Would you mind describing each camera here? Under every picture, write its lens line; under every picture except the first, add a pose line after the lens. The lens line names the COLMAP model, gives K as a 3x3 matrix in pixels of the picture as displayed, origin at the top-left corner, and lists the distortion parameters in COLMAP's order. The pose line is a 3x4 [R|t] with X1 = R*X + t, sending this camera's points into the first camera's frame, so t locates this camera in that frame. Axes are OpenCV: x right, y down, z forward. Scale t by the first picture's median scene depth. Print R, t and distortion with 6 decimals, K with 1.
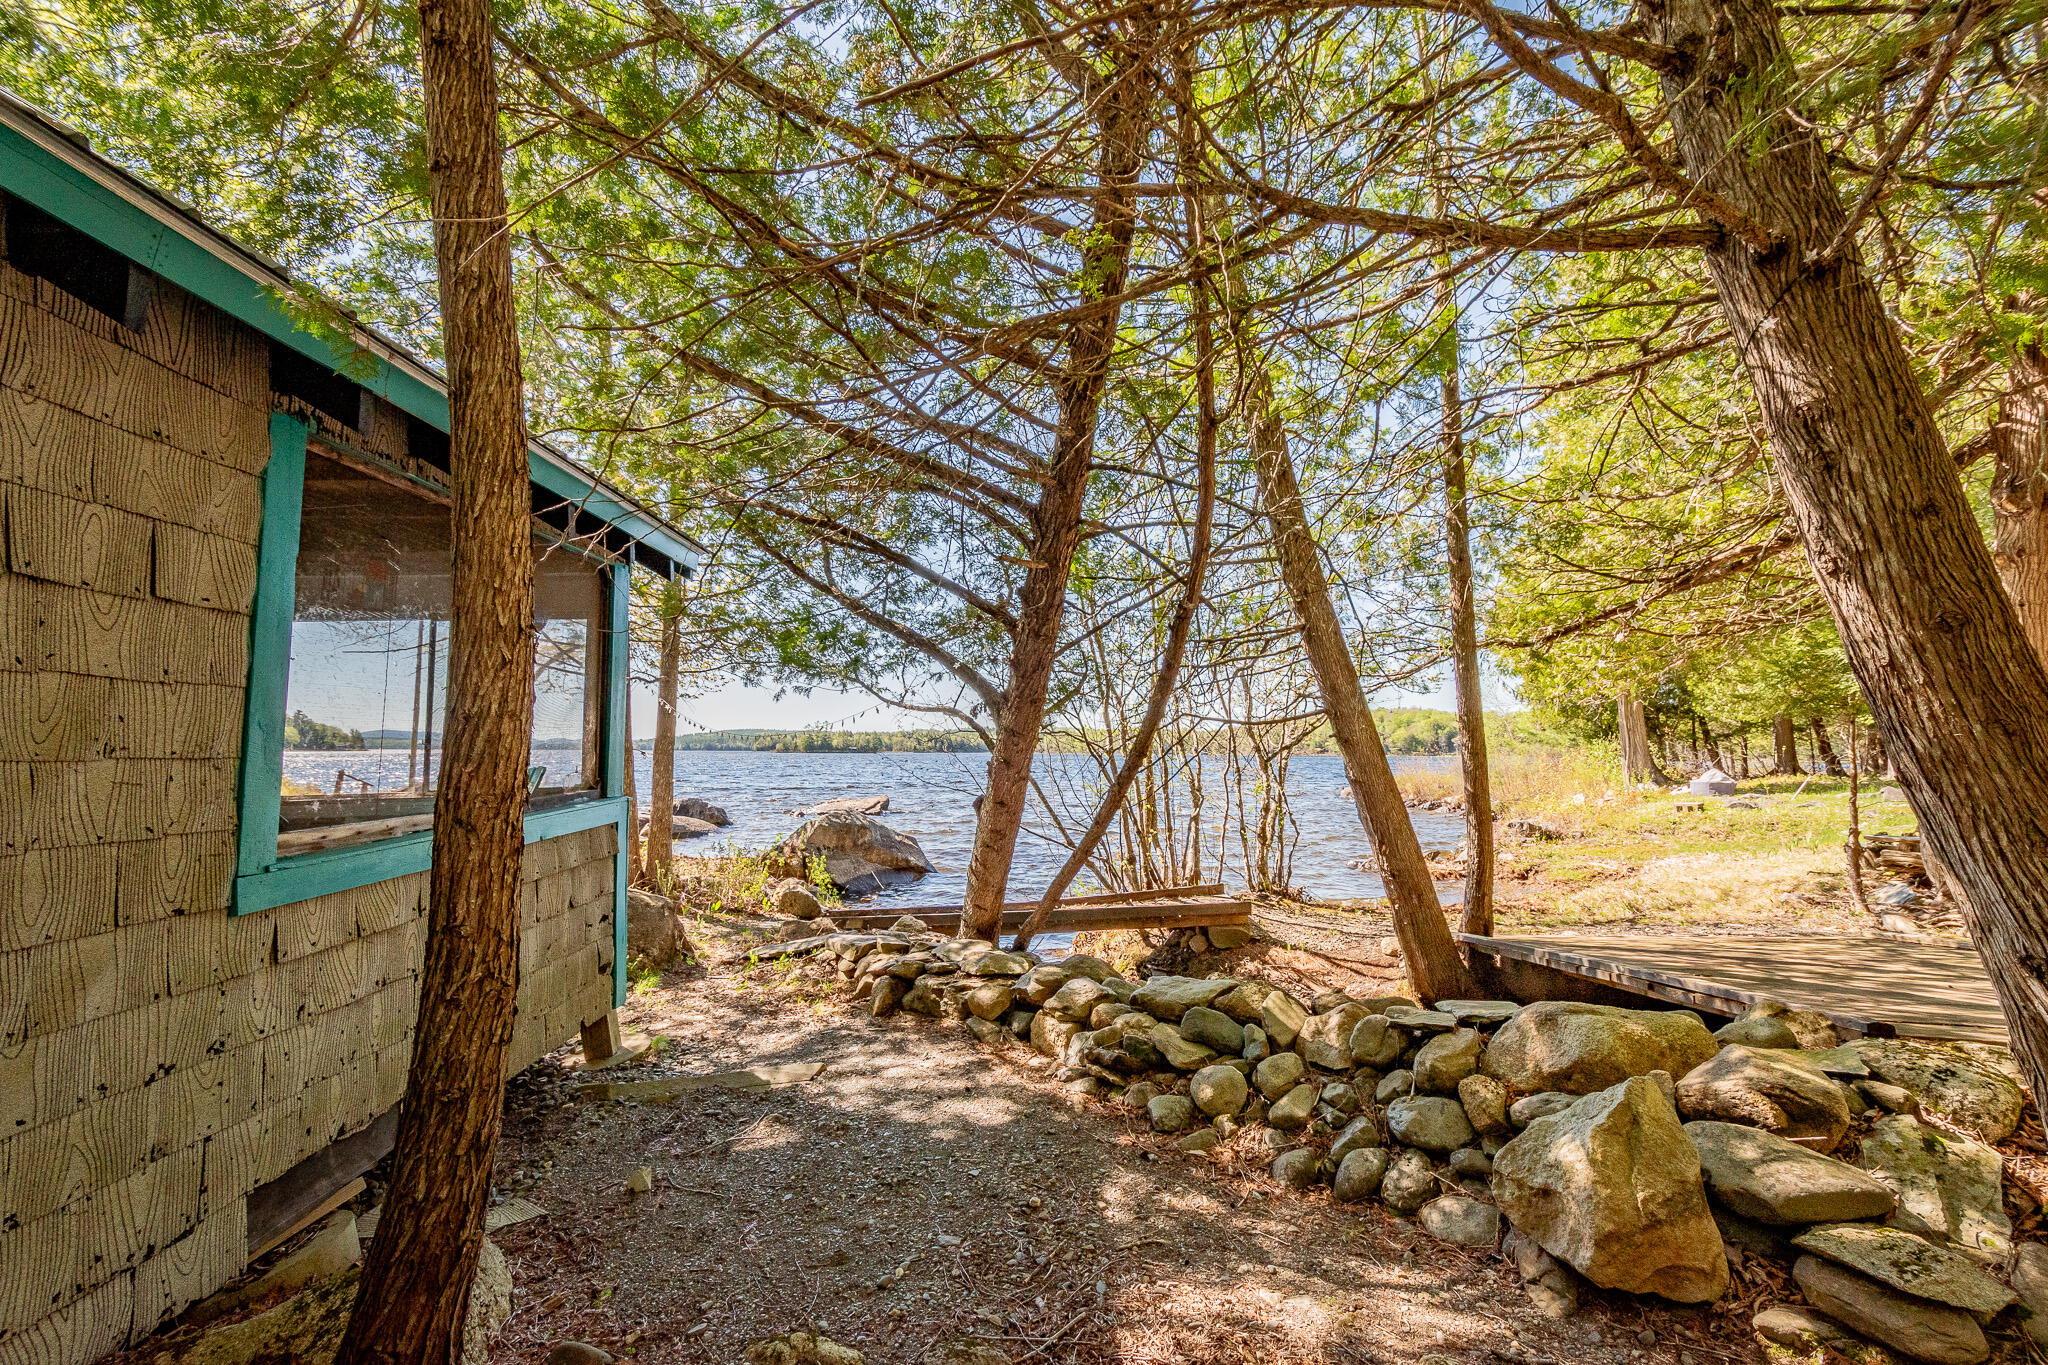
lens RADIAL K [[899.2, 0, 1027.8], [0, 899.2, 690.6], [0, 0, 1]] dist [0.026111, -0.012542]
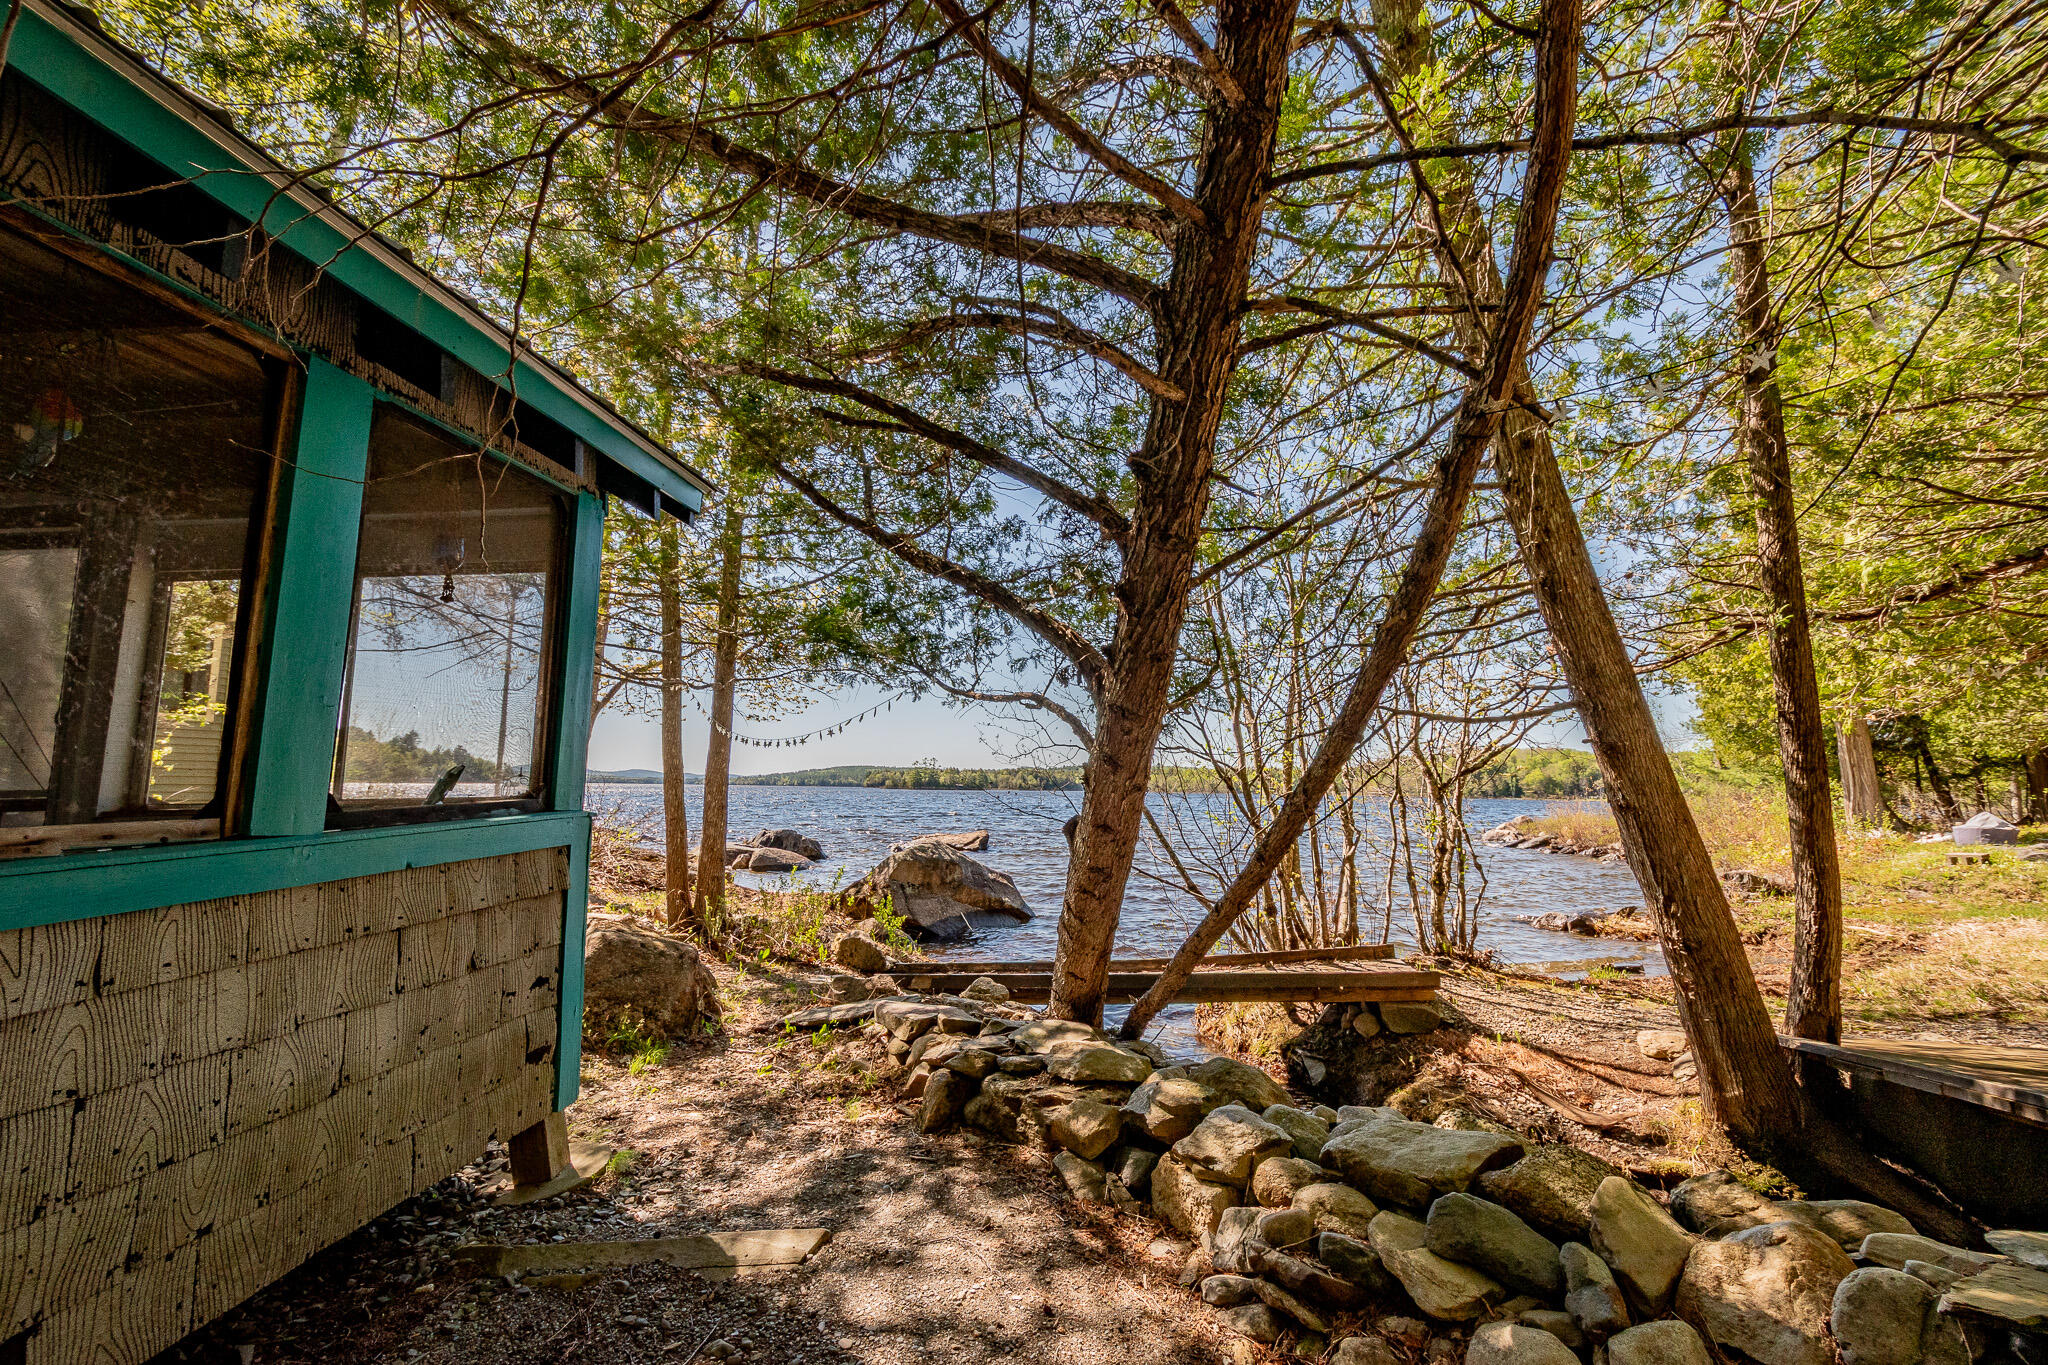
lens RADIAL K [[899.2, 0, 1027.8], [0, 899.2, 690.6], [0, 0, 1]] dist [0.026111, -0.012542]
pose [[0.993219, -0.002629, -0.116229, -0.006114], [-0.002294, 0.999106, -0.042204, 0.038609], [0.116236, 0.042185, 0.992325, 0.240730]]
